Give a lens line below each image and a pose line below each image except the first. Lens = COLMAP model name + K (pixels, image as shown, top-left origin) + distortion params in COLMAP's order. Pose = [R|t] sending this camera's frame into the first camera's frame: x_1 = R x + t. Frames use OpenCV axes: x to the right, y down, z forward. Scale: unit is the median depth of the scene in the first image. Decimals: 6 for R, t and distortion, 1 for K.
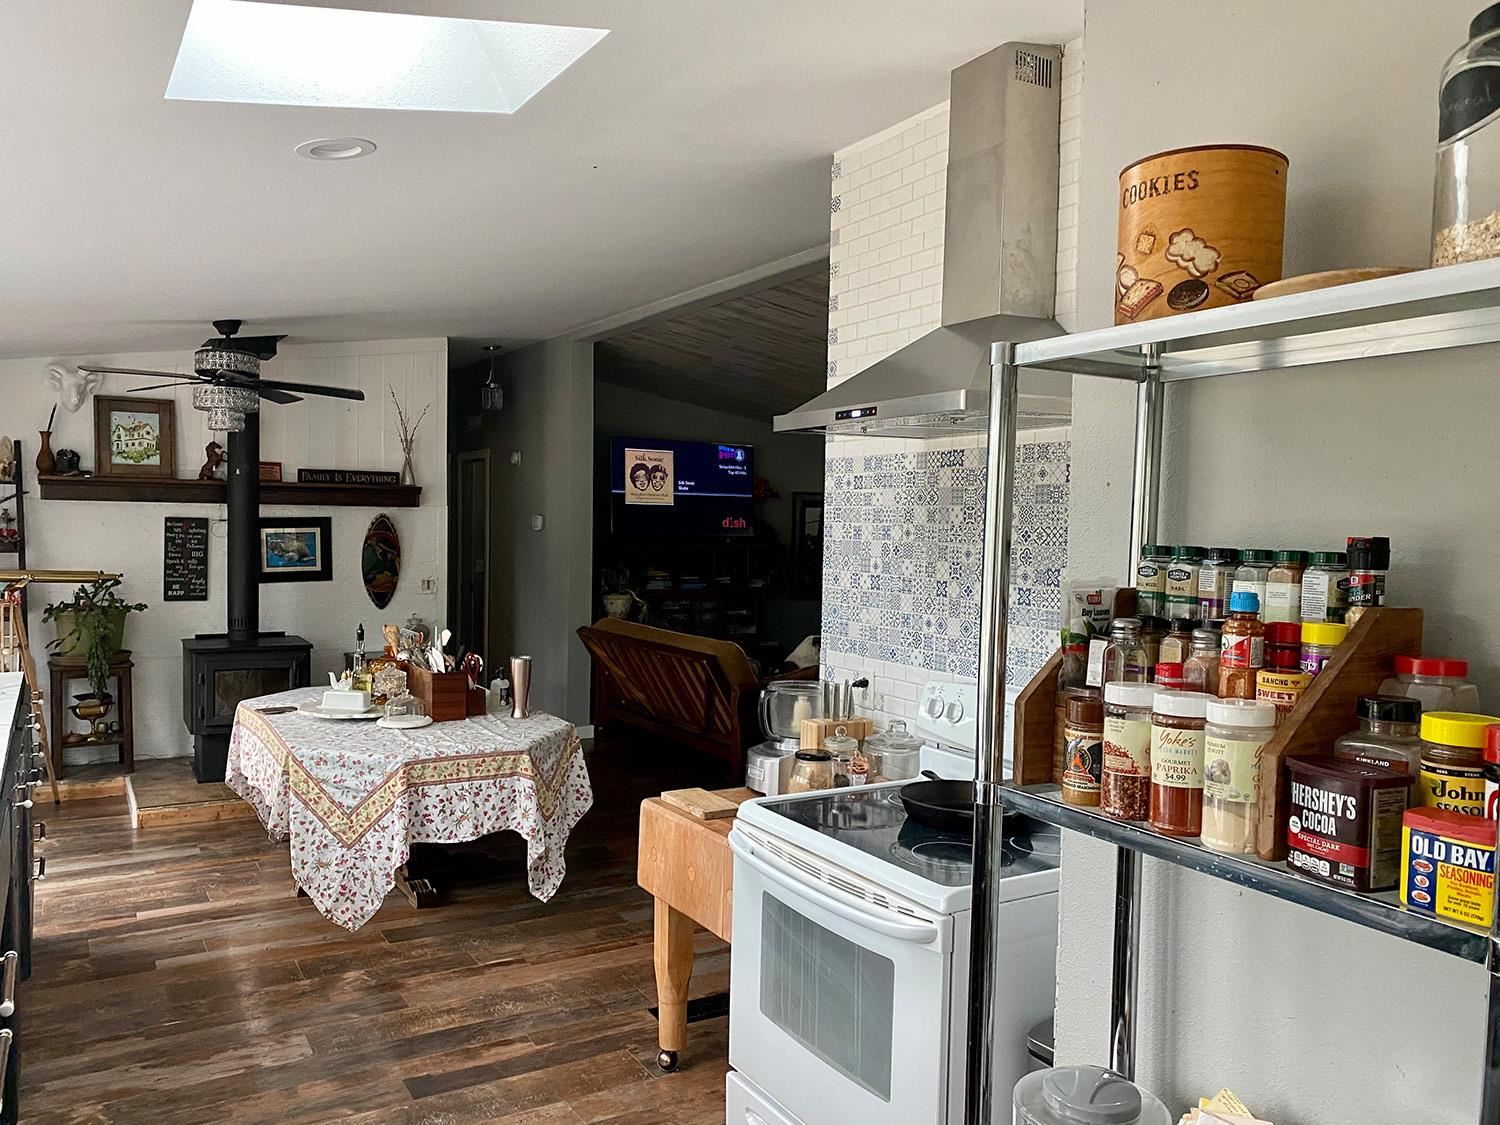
lens RADIAL K [[1133.3, 0, 741.8], [0, 1133.3, 571.2], [0, 0, 1]] dist [0.054387, -0.079533]
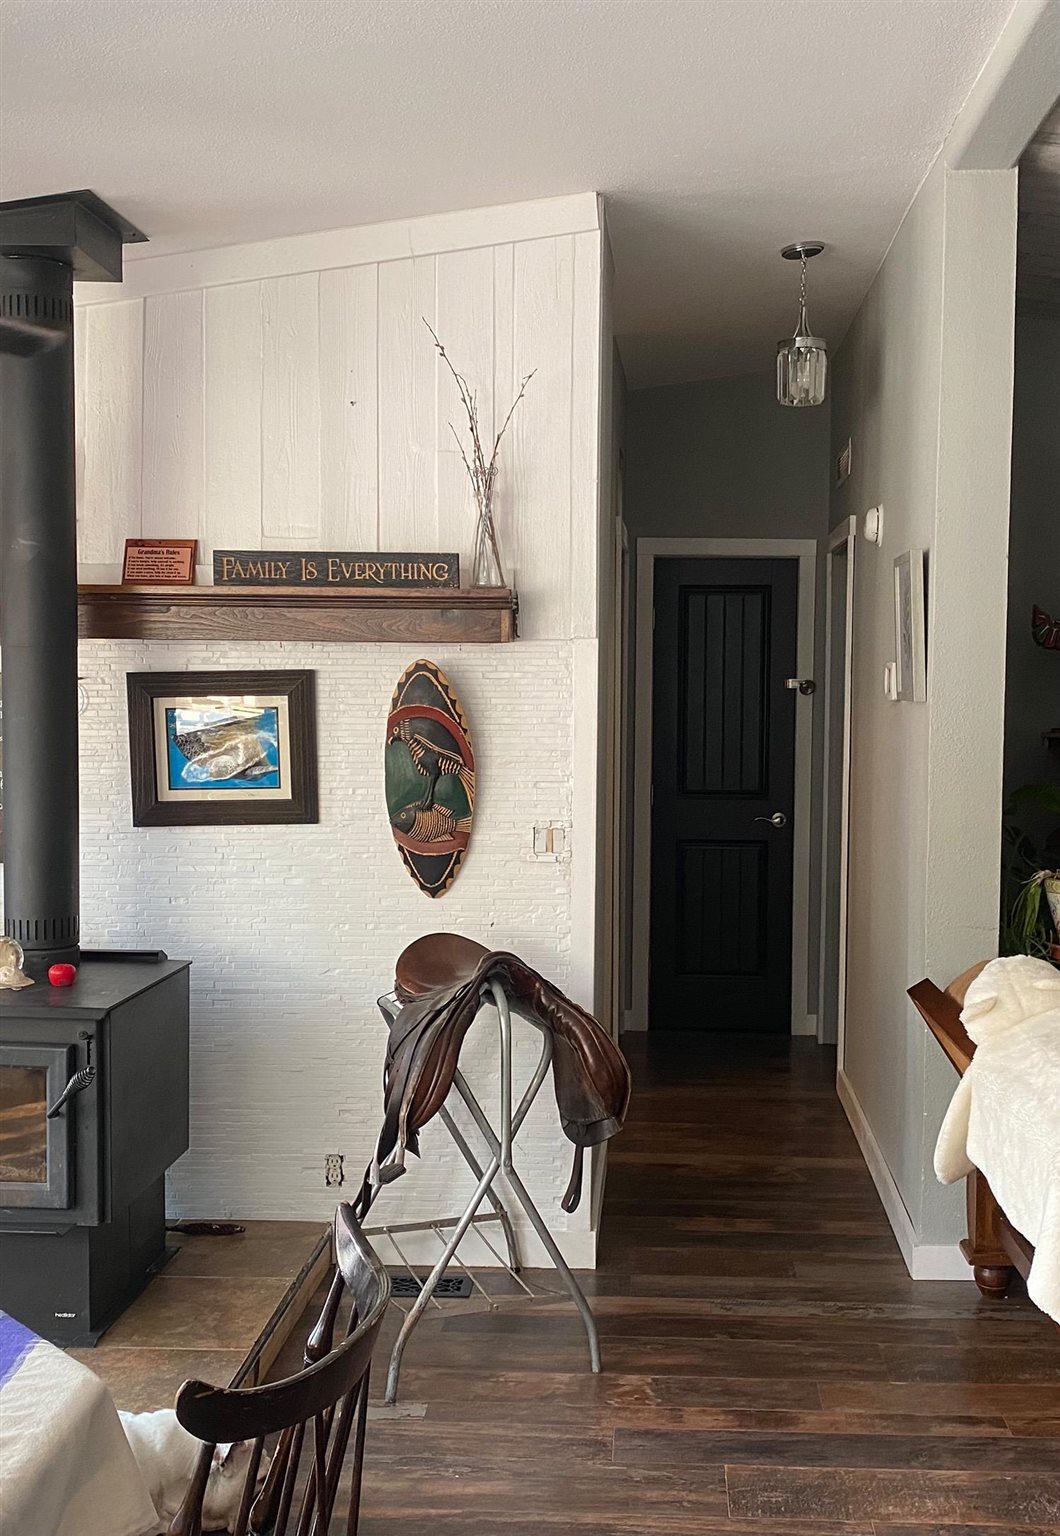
lens RADIAL K [[1538.8, 0, 534.8], [0, 1538.8, 765.4], [0, 0, 1]] dist [-0.063357, 0.000000]
pose [[0.824505, 0.021985, -0.565427, 0.020680], [-0.019087, 0.999757, 0.011039, -0.024071], [0.565532, 0.001690, 0.824724, 0.693285]]
